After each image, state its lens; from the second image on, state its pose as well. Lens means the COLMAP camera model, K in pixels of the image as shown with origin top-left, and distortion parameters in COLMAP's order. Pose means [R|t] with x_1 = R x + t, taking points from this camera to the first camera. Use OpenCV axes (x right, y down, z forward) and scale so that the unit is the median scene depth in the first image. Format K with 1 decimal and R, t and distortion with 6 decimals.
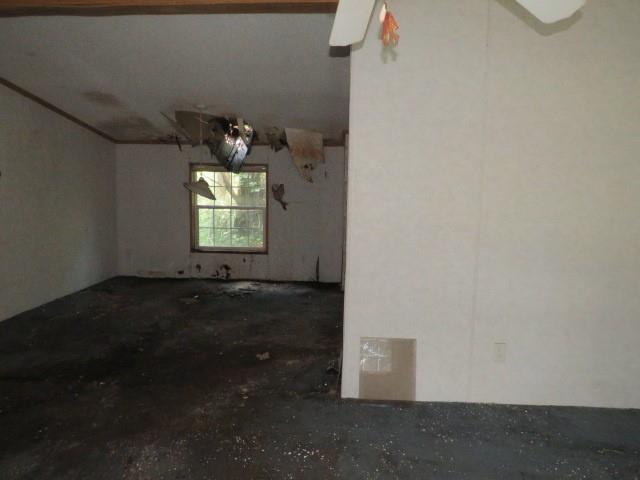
lens RADIAL K [[451.2, 0, 321.4], [0, 451.2, 239.5], [0, 0, 1]] dist [-0.009948, -0.001119]
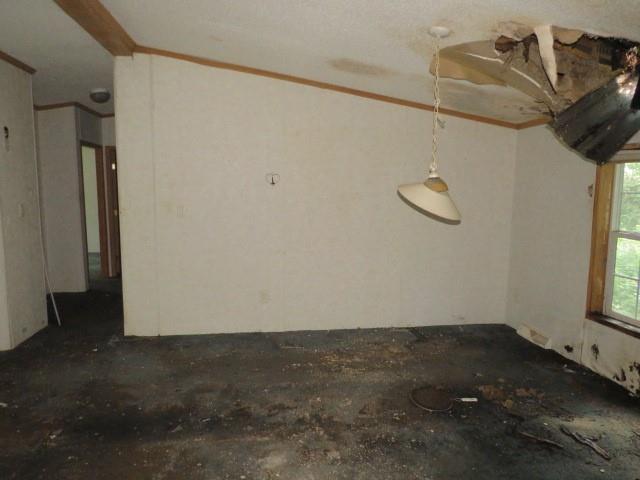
lens RADIAL K [[451.2, 0, 319.4], [0, 451.2, 239.9], [0, 0, 1]] dist [-0.009948, -0.001119]
pose [[0.179148, 0.090971, -0.979607, 0.200422], [-0.111830, 0.991145, 0.071592, -0.080815], [0.977446, 0.096724, 0.187735, 0.745796]]
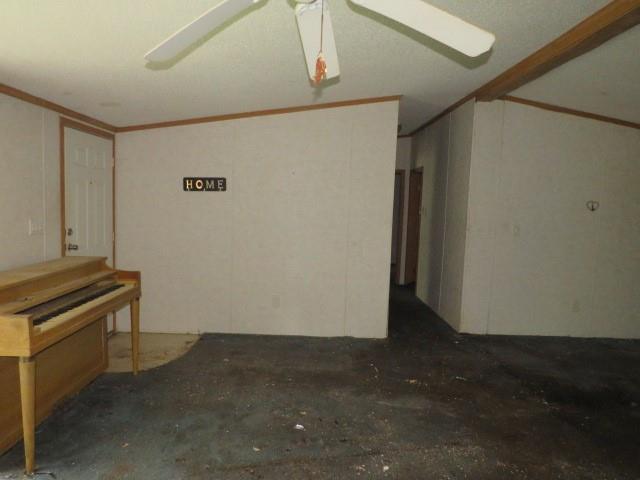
lens RADIAL K [[451.2, 0, 321.6], [0, 451.2, 241.9], [0, 0, 1]] dist [-0.009948, -0.001119]
pose [[0.075397, 0.066372, -0.994942, 0.281129], [-0.150290, 0.987141, 0.054462, -0.016103], [0.985763, 0.145423, 0.084402, 0.199756]]
